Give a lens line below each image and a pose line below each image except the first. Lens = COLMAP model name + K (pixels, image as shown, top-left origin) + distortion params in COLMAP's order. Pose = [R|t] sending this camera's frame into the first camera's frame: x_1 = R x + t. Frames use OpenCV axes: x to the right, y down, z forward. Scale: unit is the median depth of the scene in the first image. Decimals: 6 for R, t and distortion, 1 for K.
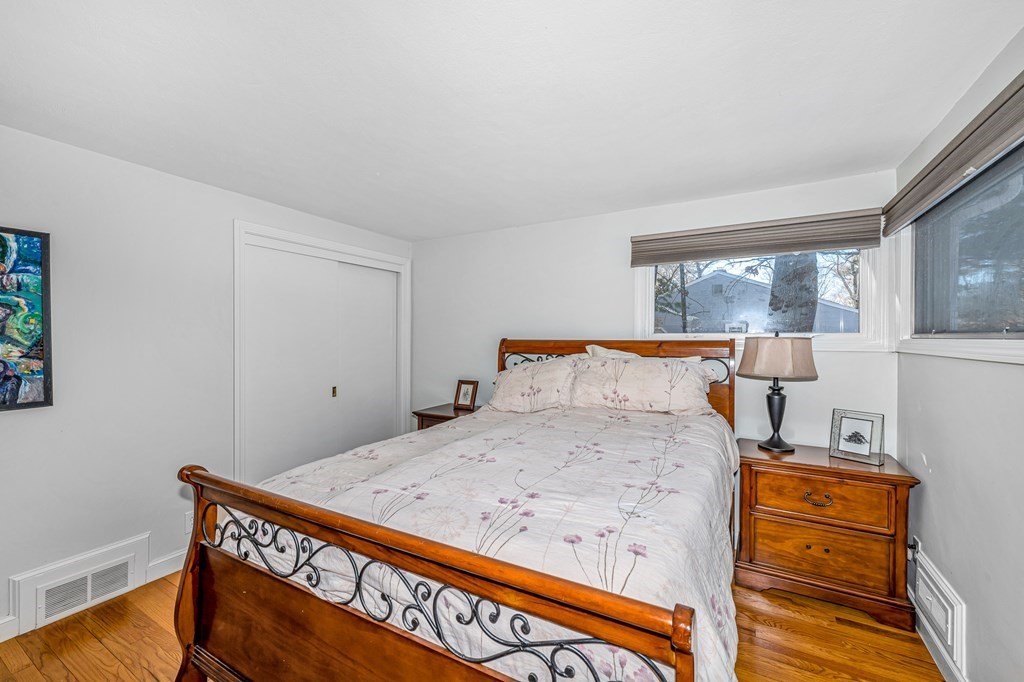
lens RADIAL K [[400.9, 0, 508.4], [0, 400.9, 340.5], [0, 0, 1]] dist [0.002067, 0.000446]
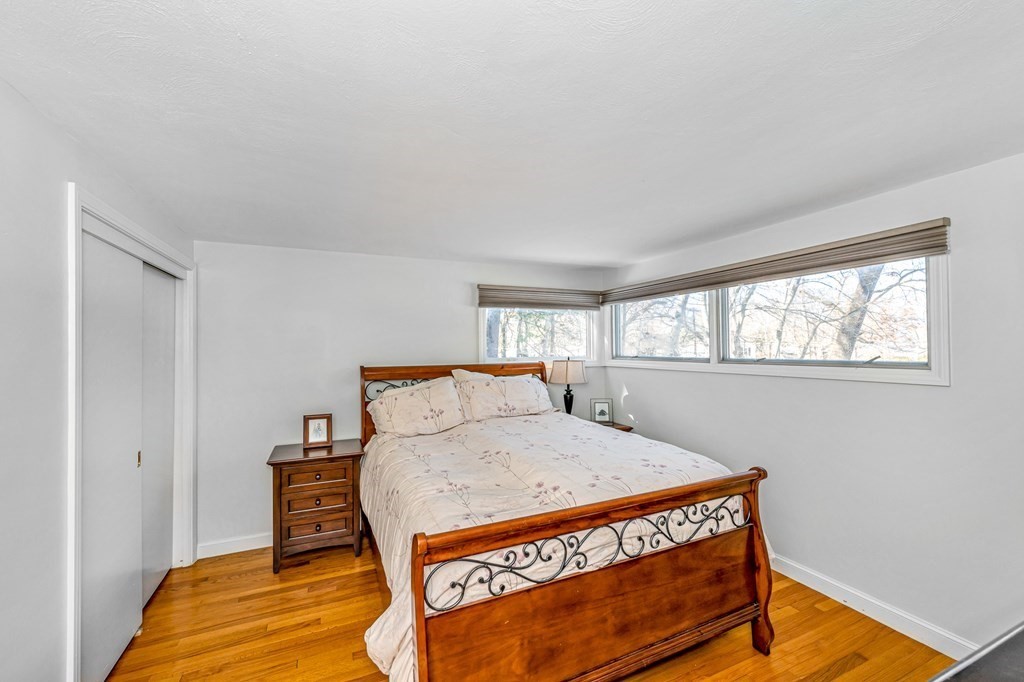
lens RADIAL K [[400.9, 0, 501.9], [0, 400.9, 340.9], [0, 0, 1]] dist [0.002067, 0.000446]
pose [[0.624569, 0.004405, 0.780957, -1.588943], [0.020986, 0.999528, -0.022422, -0.108480], [-0.780688, 0.030393, 0.624182, 0.332935]]
